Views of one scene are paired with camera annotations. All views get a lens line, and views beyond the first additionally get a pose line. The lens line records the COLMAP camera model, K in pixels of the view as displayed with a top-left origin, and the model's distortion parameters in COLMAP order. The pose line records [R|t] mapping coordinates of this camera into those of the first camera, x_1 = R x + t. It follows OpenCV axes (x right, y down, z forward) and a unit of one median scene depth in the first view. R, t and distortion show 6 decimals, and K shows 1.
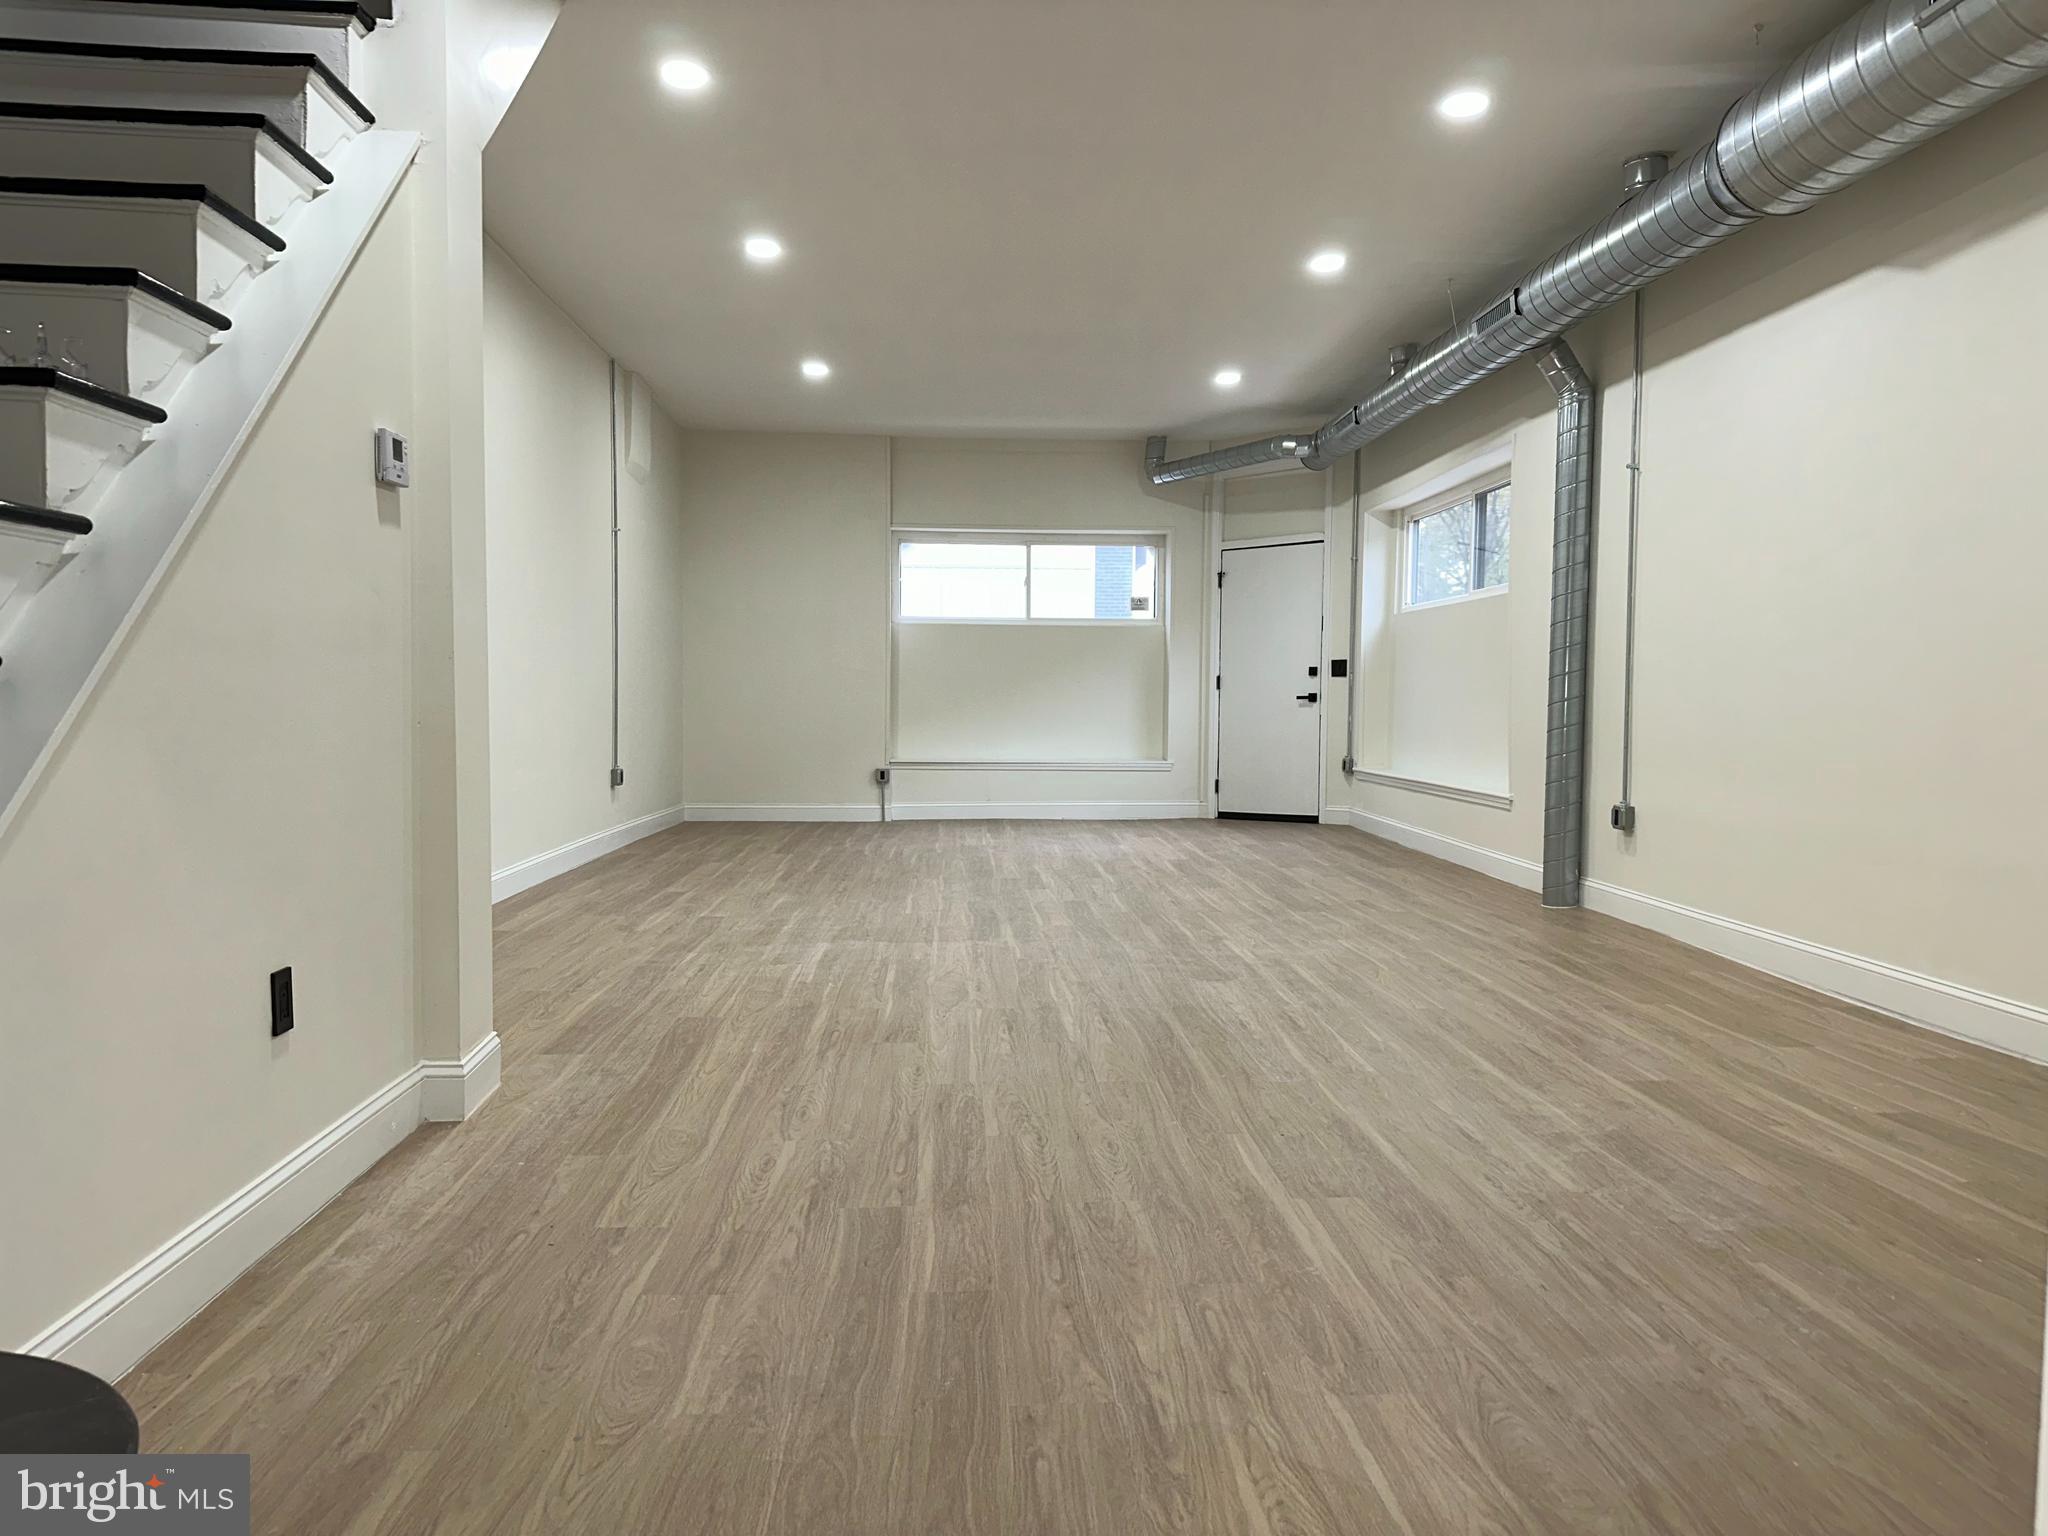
lens RADIAL K [[1432.0, 0, 997.8], [0, 1432.0, 767.5], [0, 0, 1]] dist [0.168646, -0.248901]
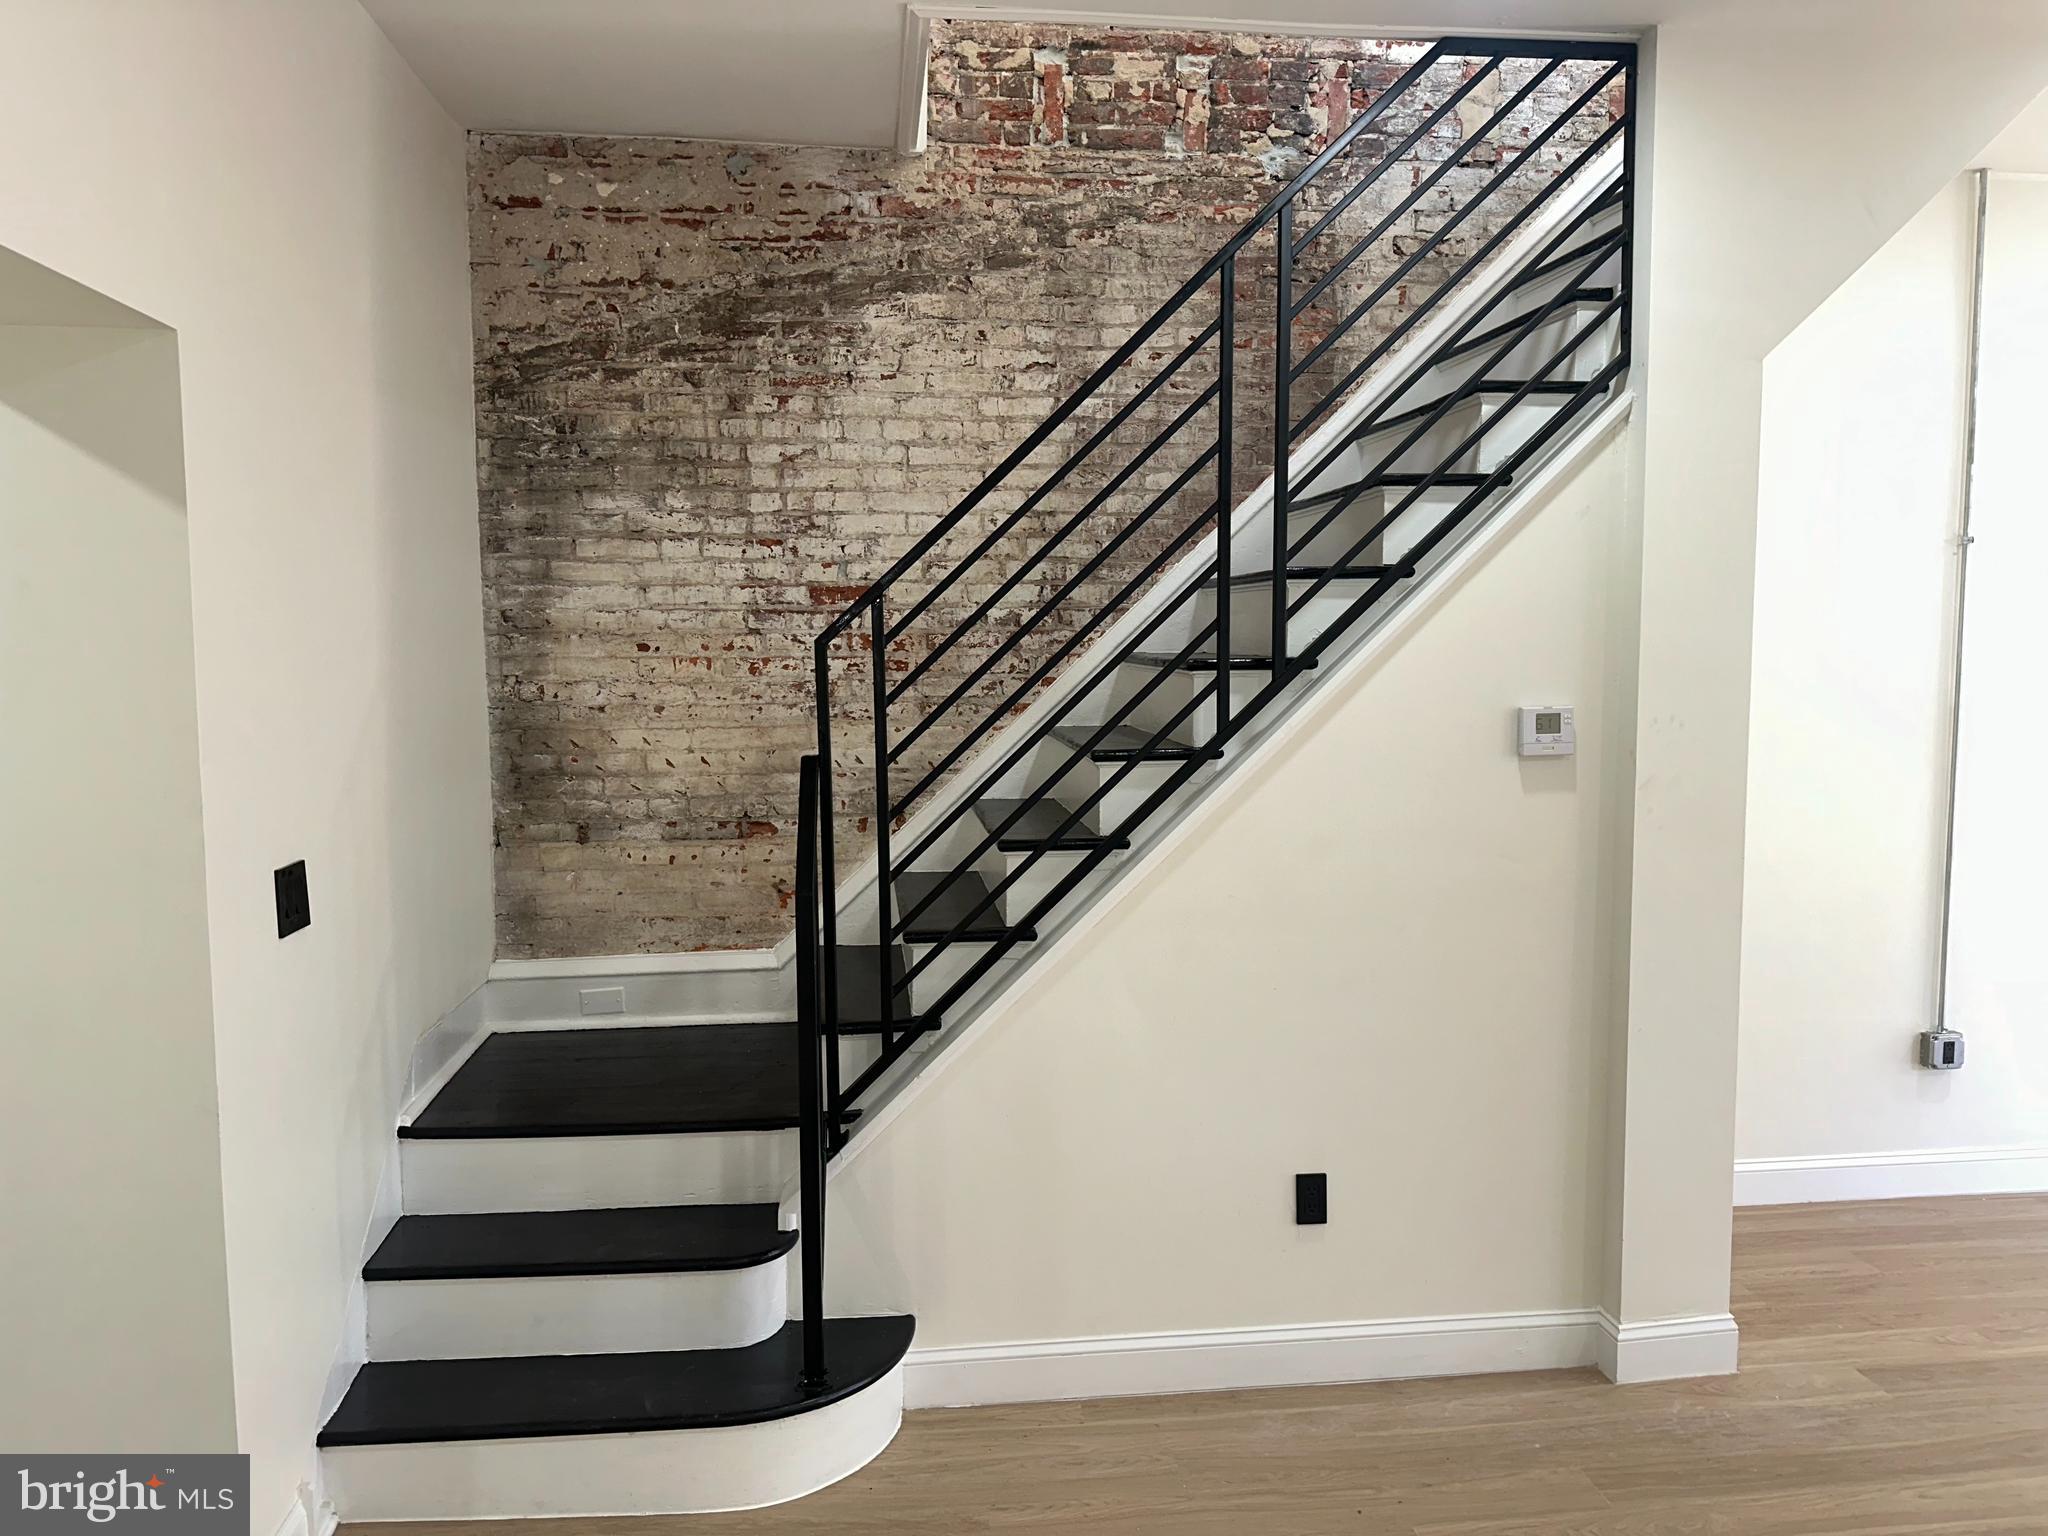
lens RADIAL K [[1432.0, 0, 997.8], [0, 1432.0, 767.5], [0, 0, 1]] dist [0.168646, -0.248901]
pose [[0.066734, 0.066085, -0.995580, 0.666826], [-0.040087, 0.997176, 0.063504, -0.258113], [0.996965, 0.035672, 0.069194, 0.591732]]
